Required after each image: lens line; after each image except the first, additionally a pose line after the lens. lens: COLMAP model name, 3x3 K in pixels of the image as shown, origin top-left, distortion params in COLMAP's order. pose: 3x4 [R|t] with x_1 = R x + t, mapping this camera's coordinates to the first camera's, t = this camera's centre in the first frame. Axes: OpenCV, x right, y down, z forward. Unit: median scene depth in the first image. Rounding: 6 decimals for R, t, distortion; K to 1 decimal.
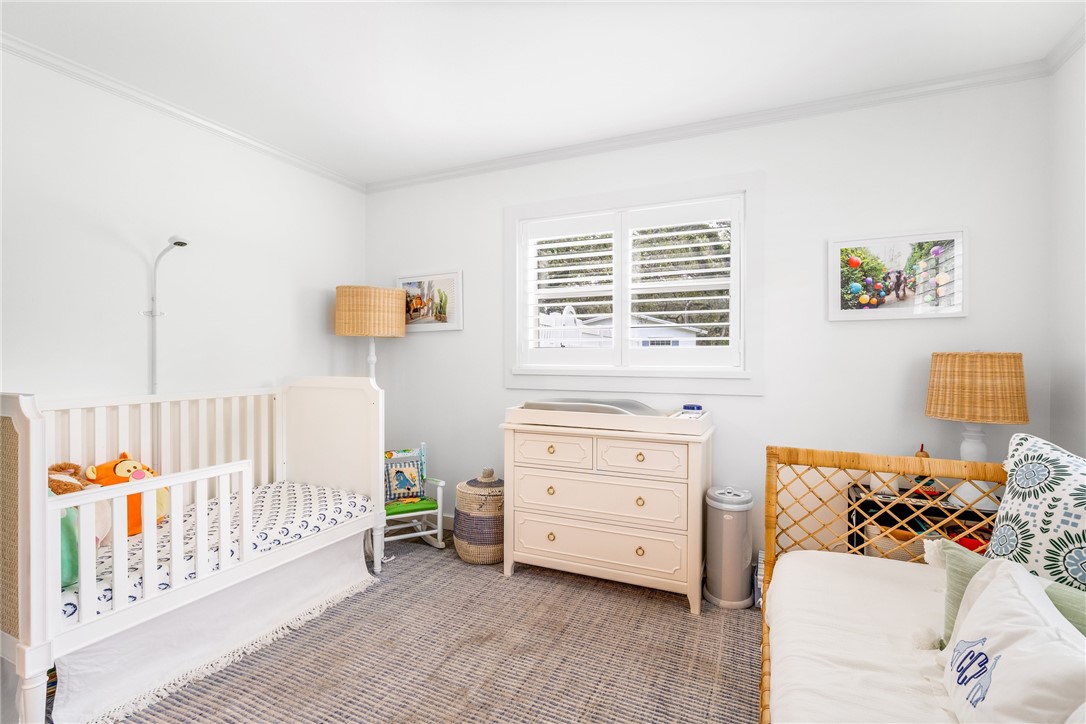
lens RADIAL K [[494.5, 0, 543.5], [0, 494.5, 361.1], [0, 0, 1]] dist [-0.001861, 0.000558]
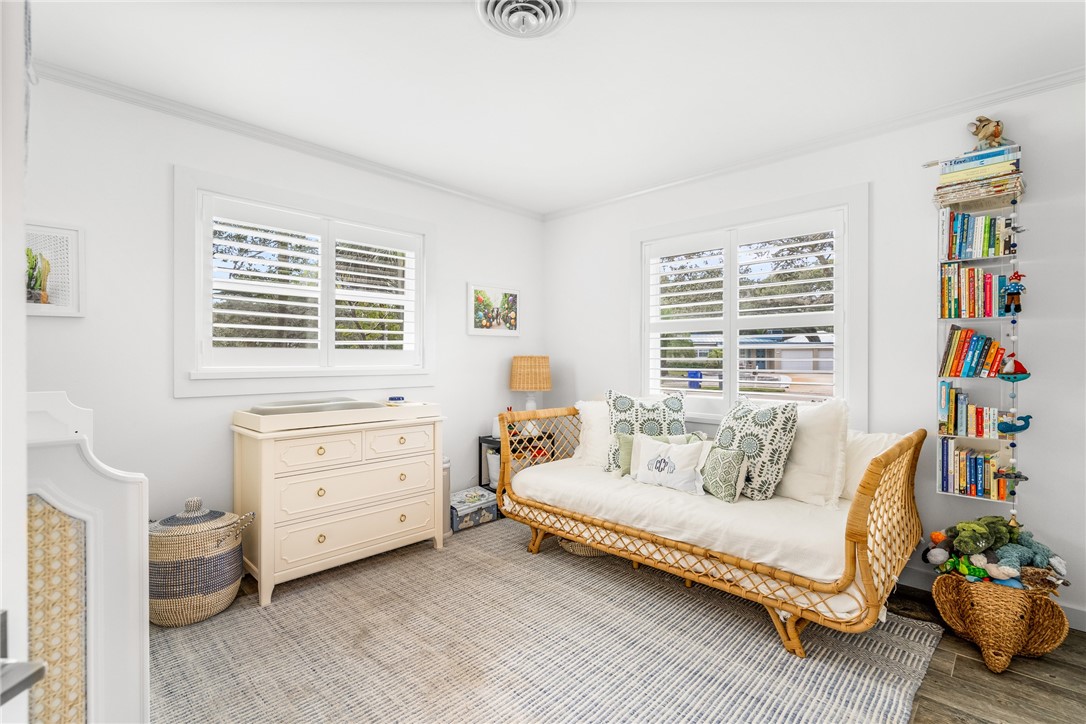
lens RADIAL K [[494.5, 0, 543.6], [0, 494.5, 359.9], [0, 0, 1]] dist [-0.001861, 0.000558]
pose [[0.337172, -0.004382, 0.941433, -0.819462], [0.006034, 0.999979, 0.002493, -0.004298], [-0.941424, 0.004840, 0.337191, 0.258369]]
